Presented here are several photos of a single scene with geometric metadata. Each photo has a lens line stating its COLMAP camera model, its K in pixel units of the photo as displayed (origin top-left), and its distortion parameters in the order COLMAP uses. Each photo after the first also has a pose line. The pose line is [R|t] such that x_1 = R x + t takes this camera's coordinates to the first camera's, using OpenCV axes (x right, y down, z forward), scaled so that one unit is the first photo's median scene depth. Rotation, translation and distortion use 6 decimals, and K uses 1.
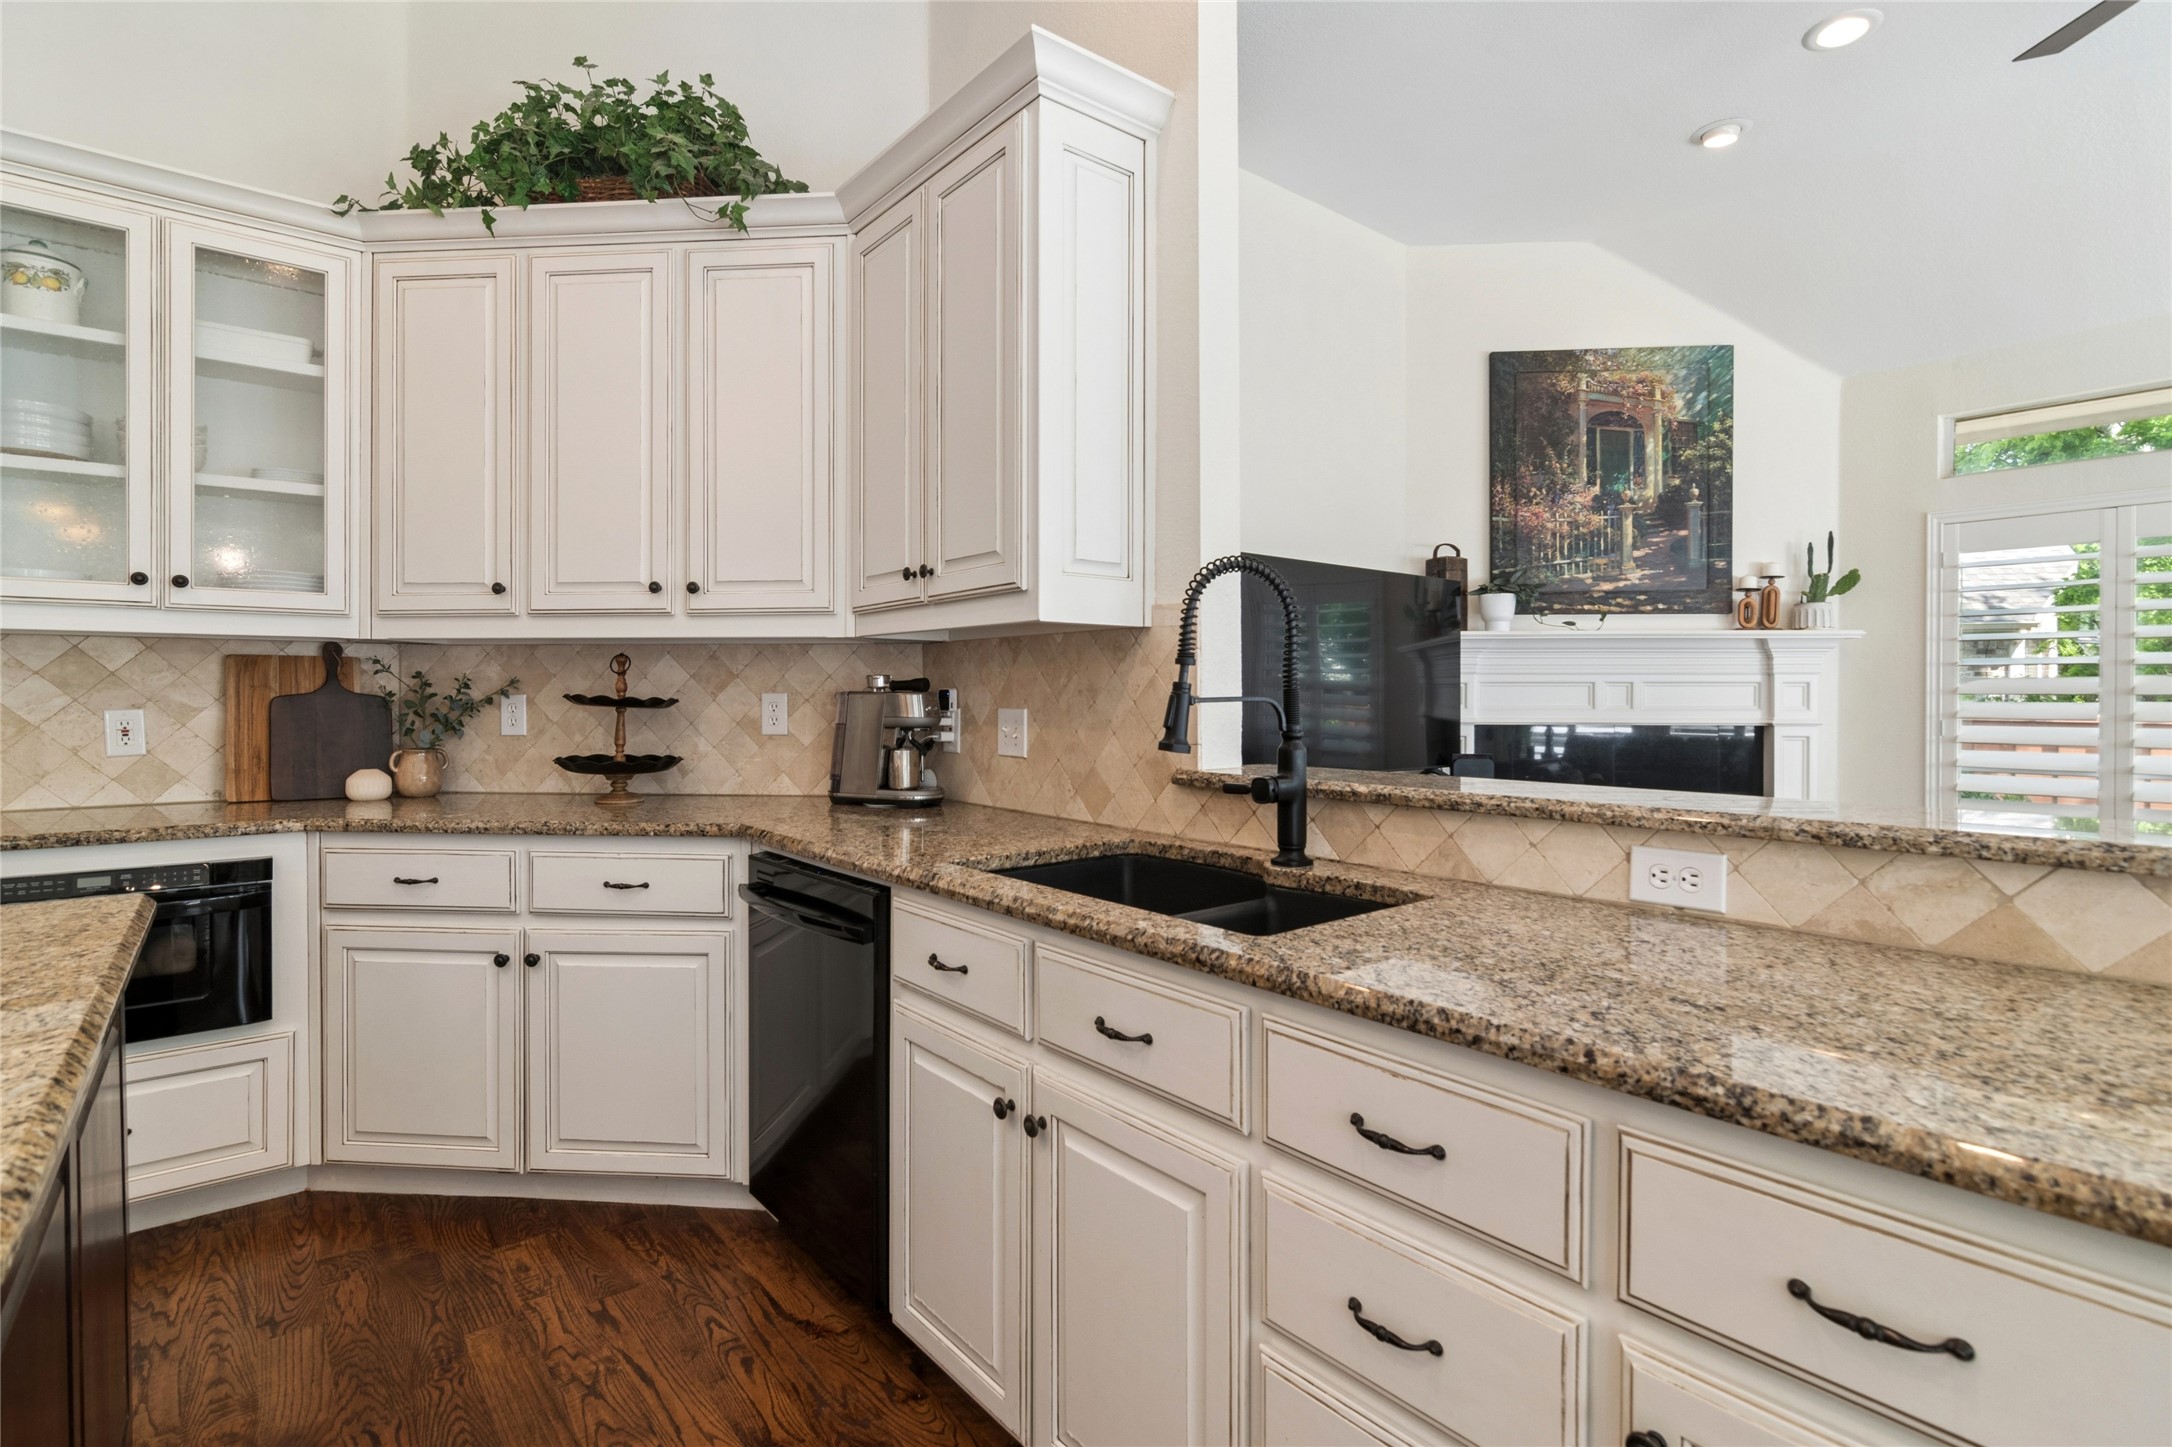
lens RADIAL K [[1038.0, 0, 1086.4], [0, 1038.0, 698.6], [0, 0, 1]] dist [0.000832, 0.000039]
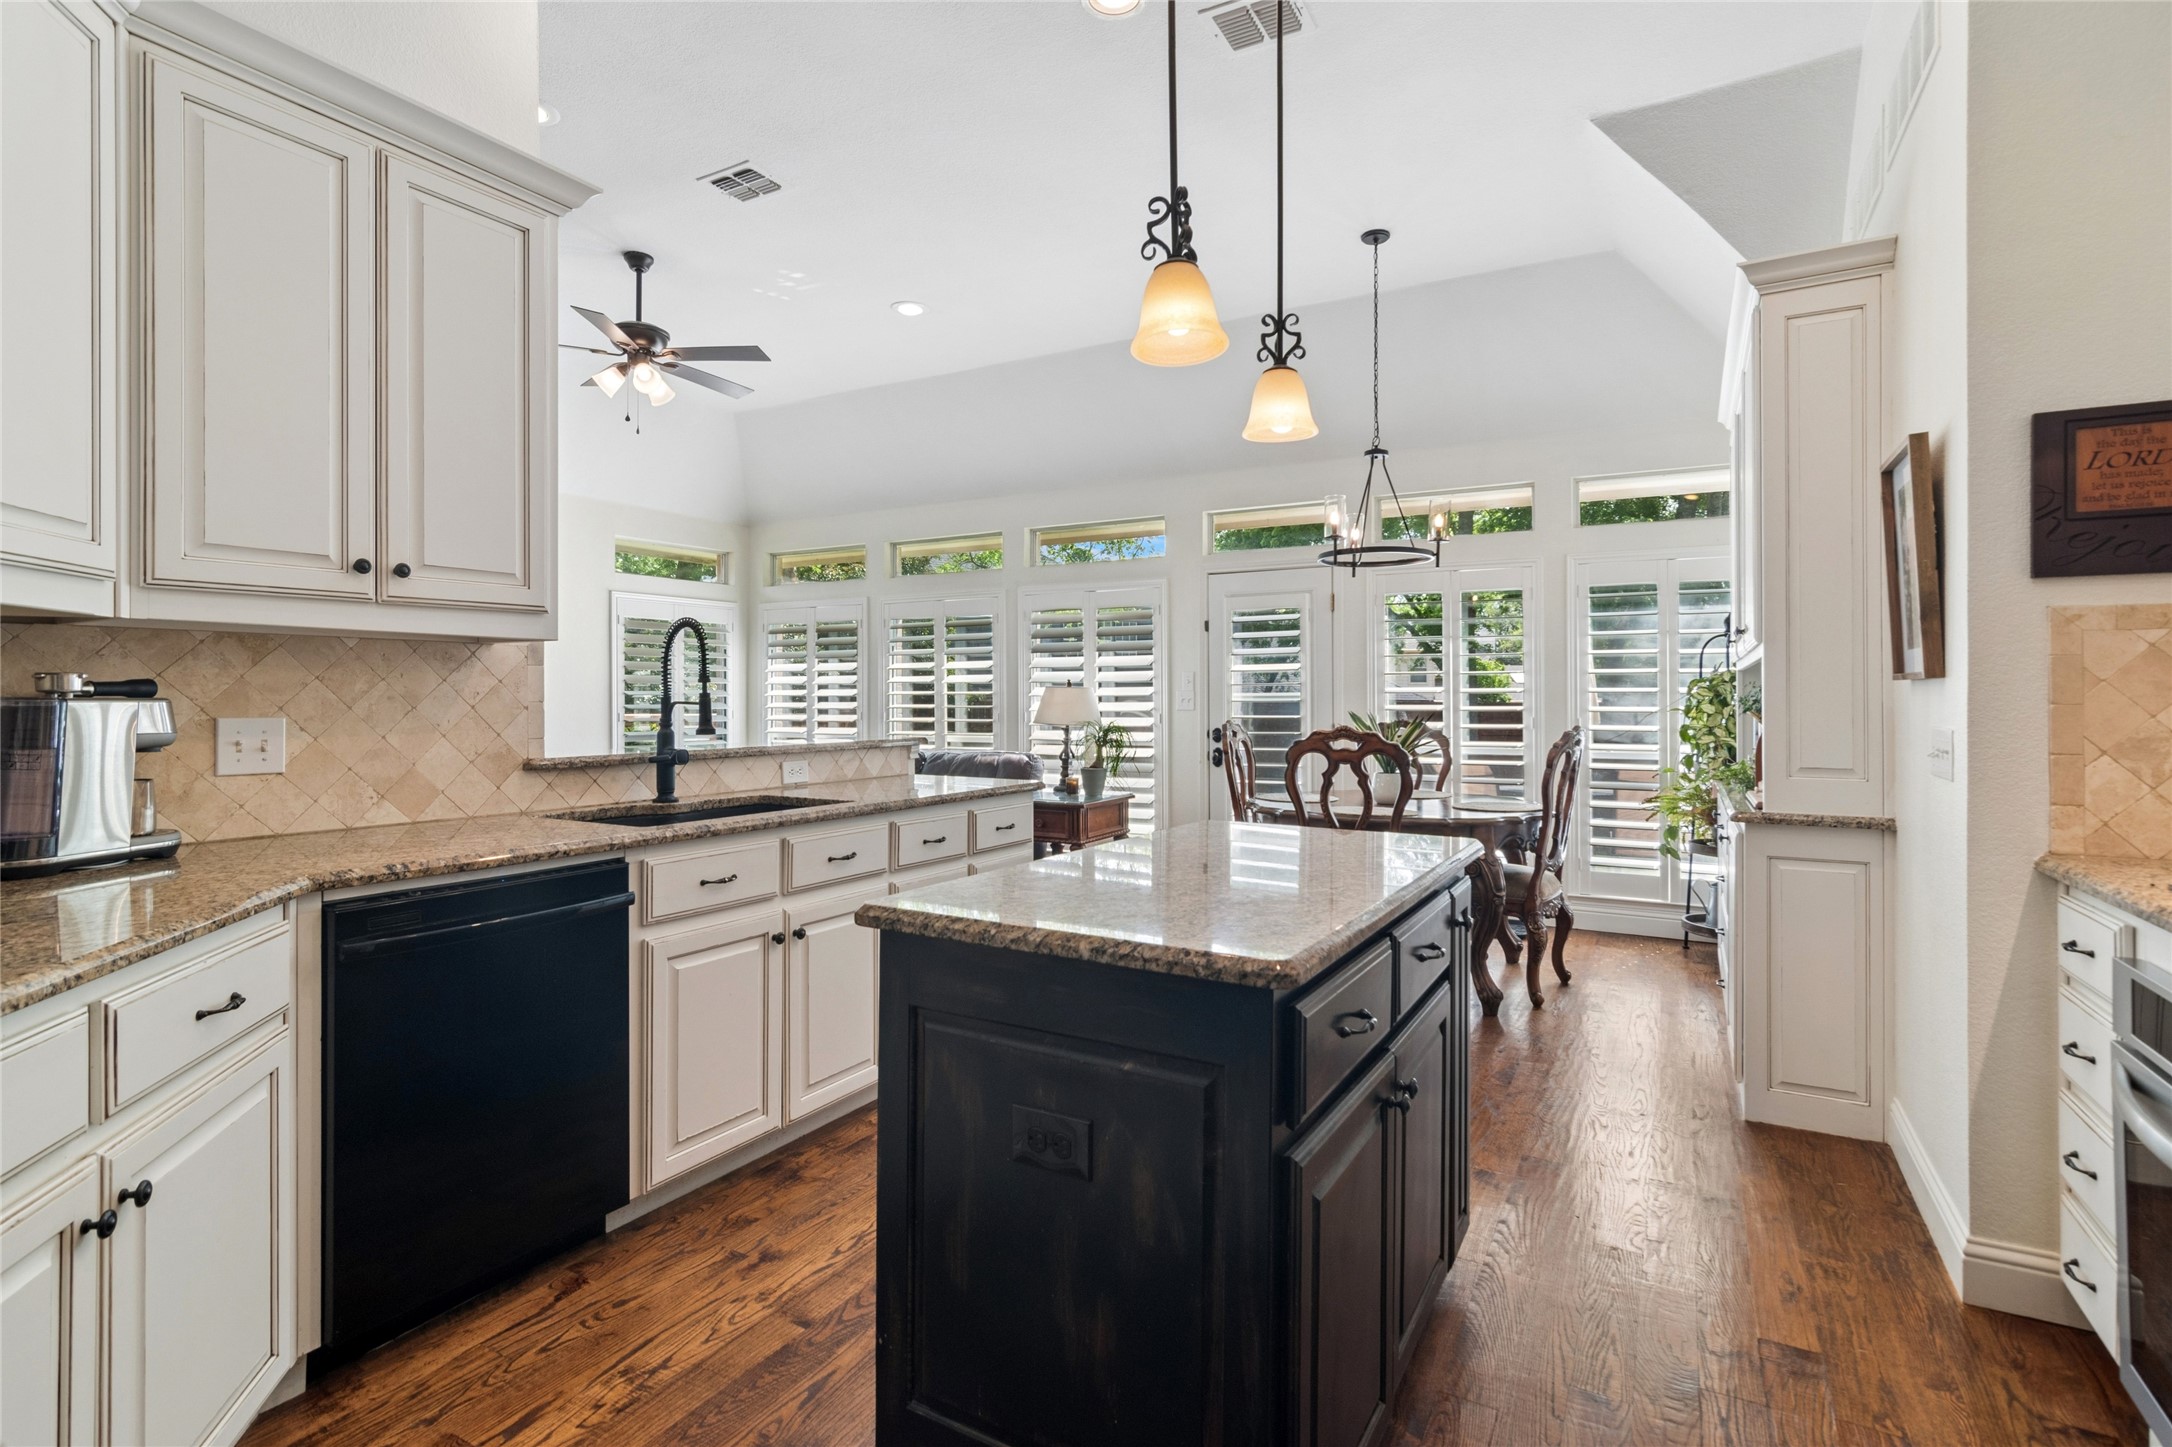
lens RADIAL K [[1038.0, 0, 1086.4], [0, 1038.0, 698.6], [0, 0, 1]] dist [0.000832, 0.000039]
pose [[-0.353038, -0.000558, 0.935609, -1.293983], [0.003446, 0.999992, 0.001897, -0.005866], [-0.935603, 0.003893, -0.353033, 0.775666]]
